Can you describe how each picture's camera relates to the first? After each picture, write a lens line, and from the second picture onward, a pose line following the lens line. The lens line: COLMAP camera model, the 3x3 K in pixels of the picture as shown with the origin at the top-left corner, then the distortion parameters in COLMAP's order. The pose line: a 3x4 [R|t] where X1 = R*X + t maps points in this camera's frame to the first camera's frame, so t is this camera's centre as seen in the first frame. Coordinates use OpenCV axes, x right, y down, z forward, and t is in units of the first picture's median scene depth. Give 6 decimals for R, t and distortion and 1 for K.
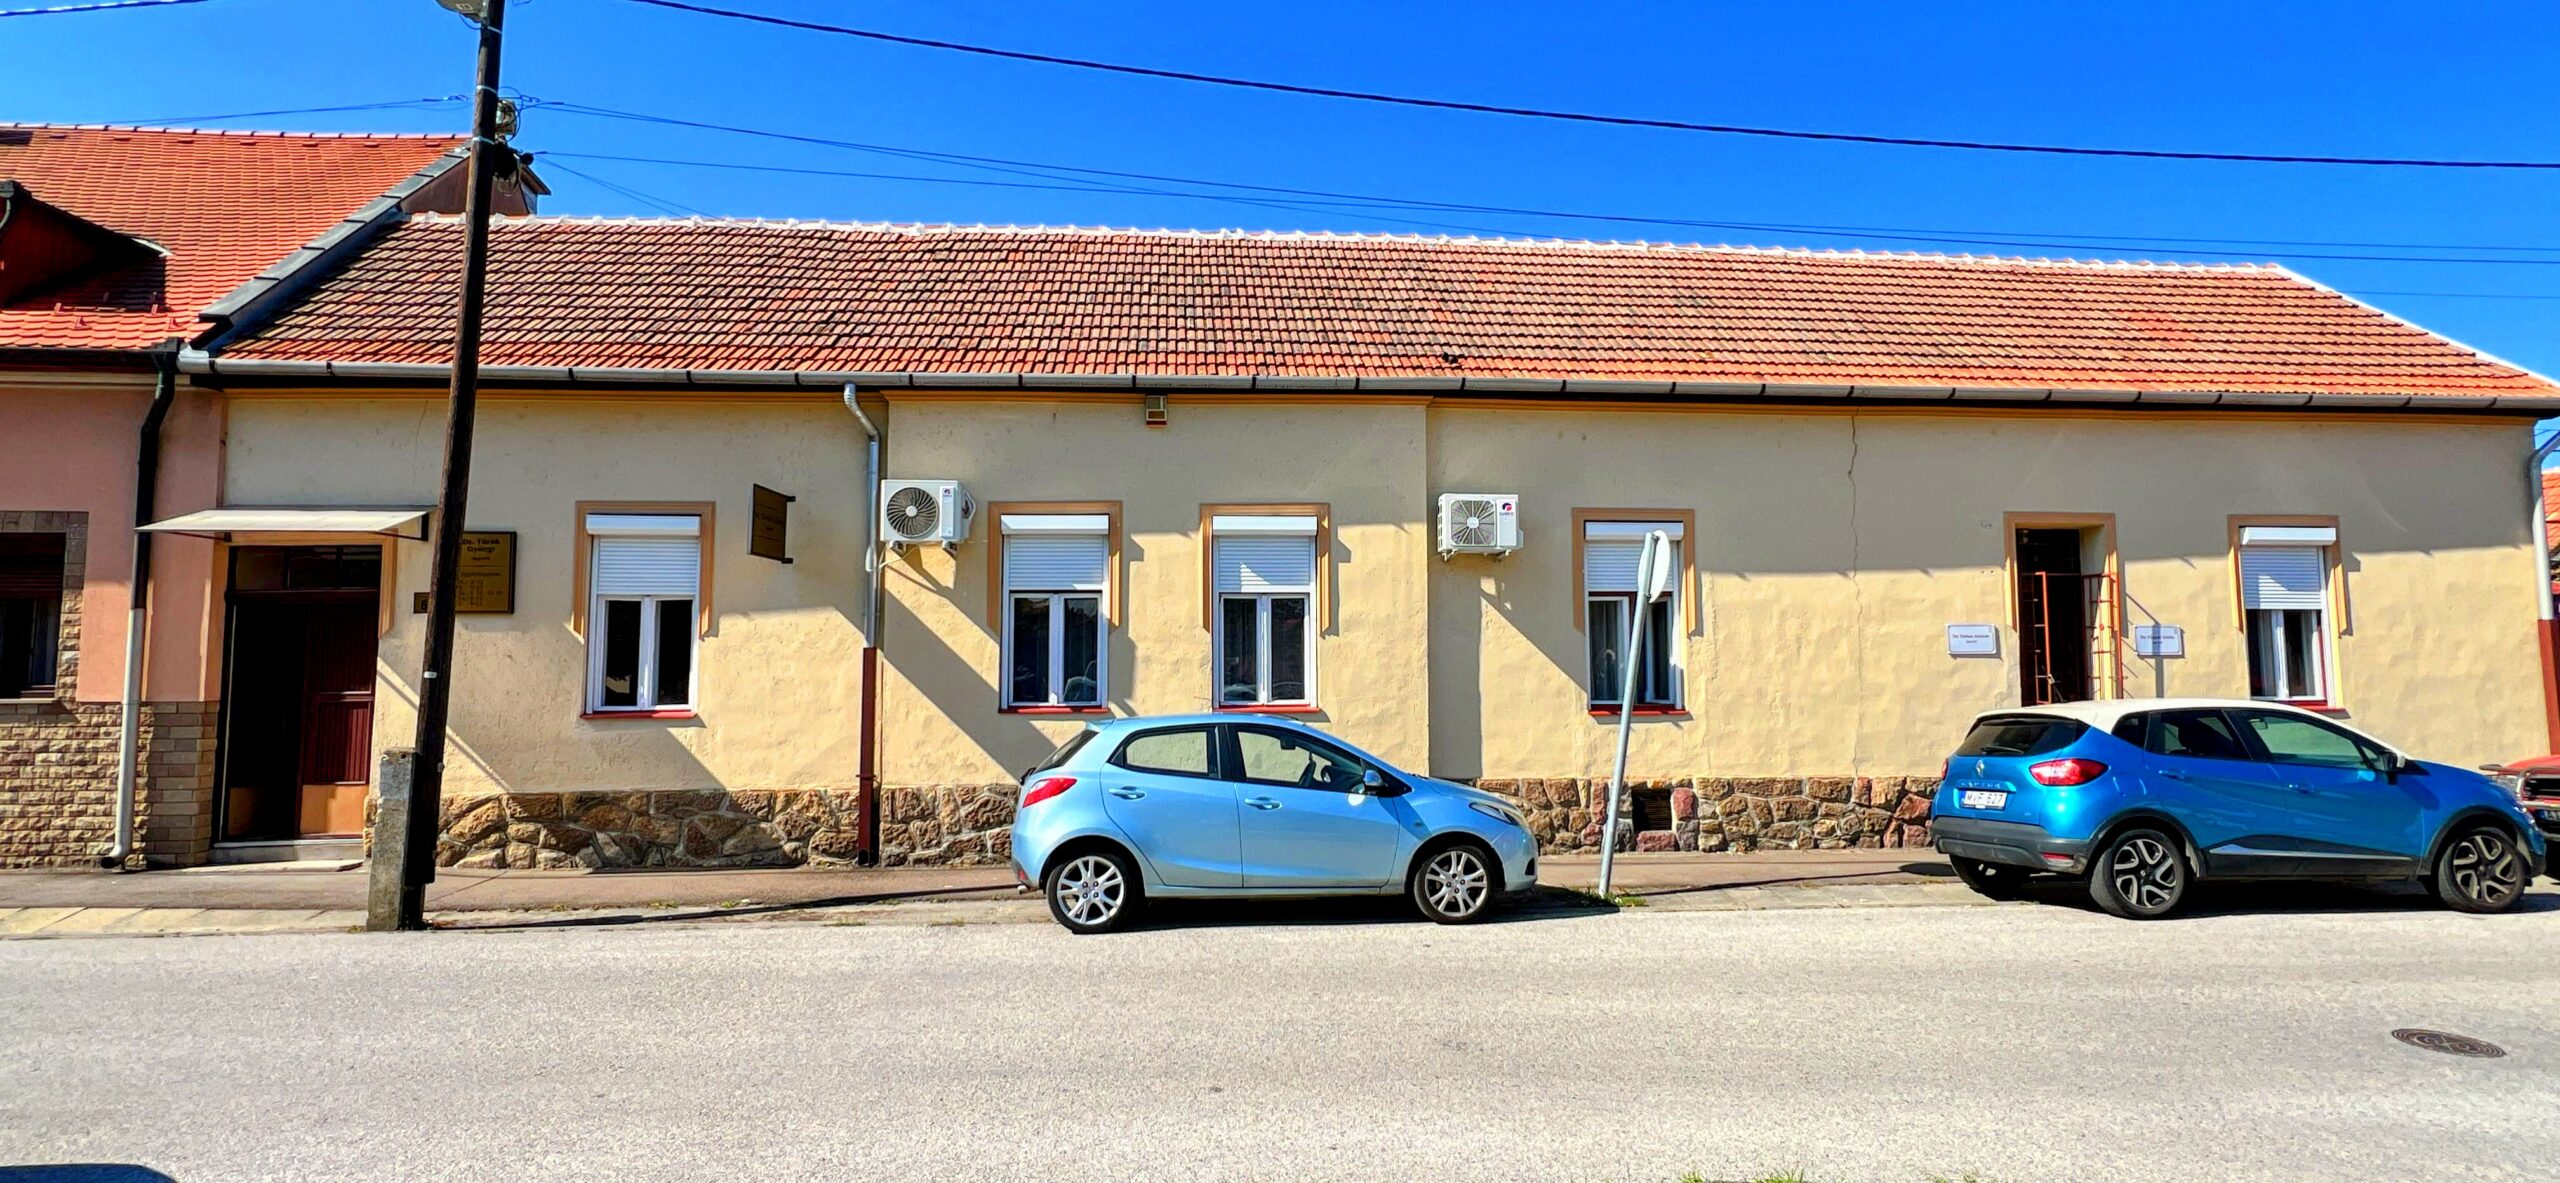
lens RADIAL K [[1203.3, 0, 1273.8], [0, 1203.3, 582.5], [0, 0, 1]] dist [0.000971, 0.000109]
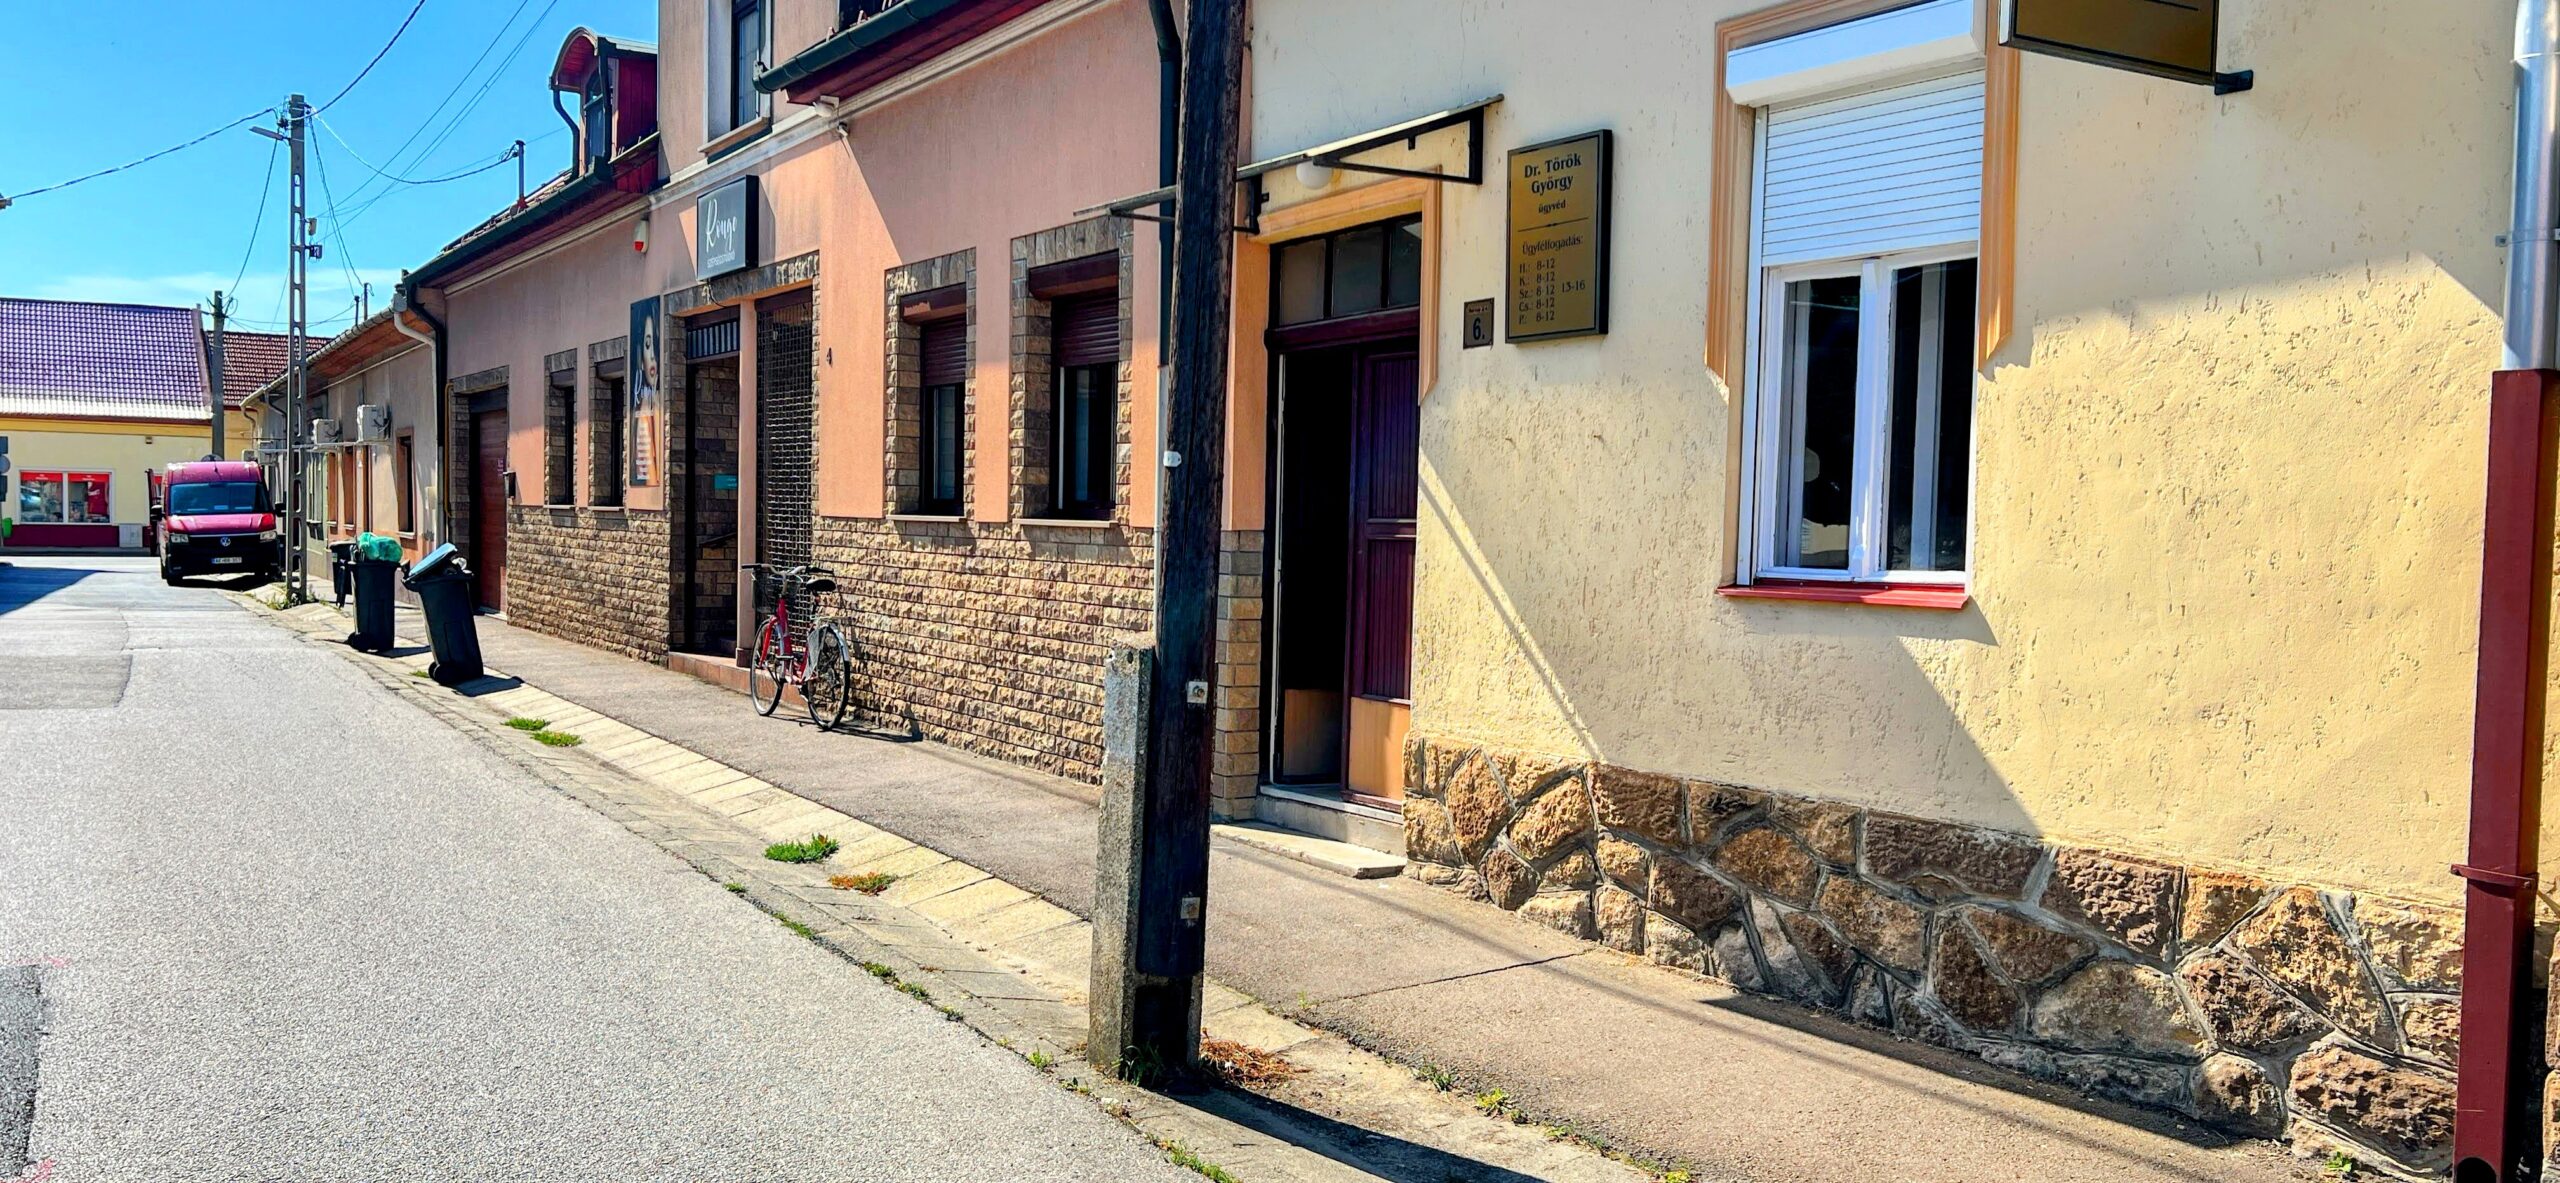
lens RADIAL K [[1900.8, 0, 1280.0], [0, 1900.8, 591.5], [0, 0, 1]] dist [0.053086, -0.086454]
pose [[0.481135, 0.047554, -0.875356, -0.111226], [0.042011, 0.996130, 0.077207, 0.059019], [0.875640, -0.073922, 0.477275, 0.587482]]
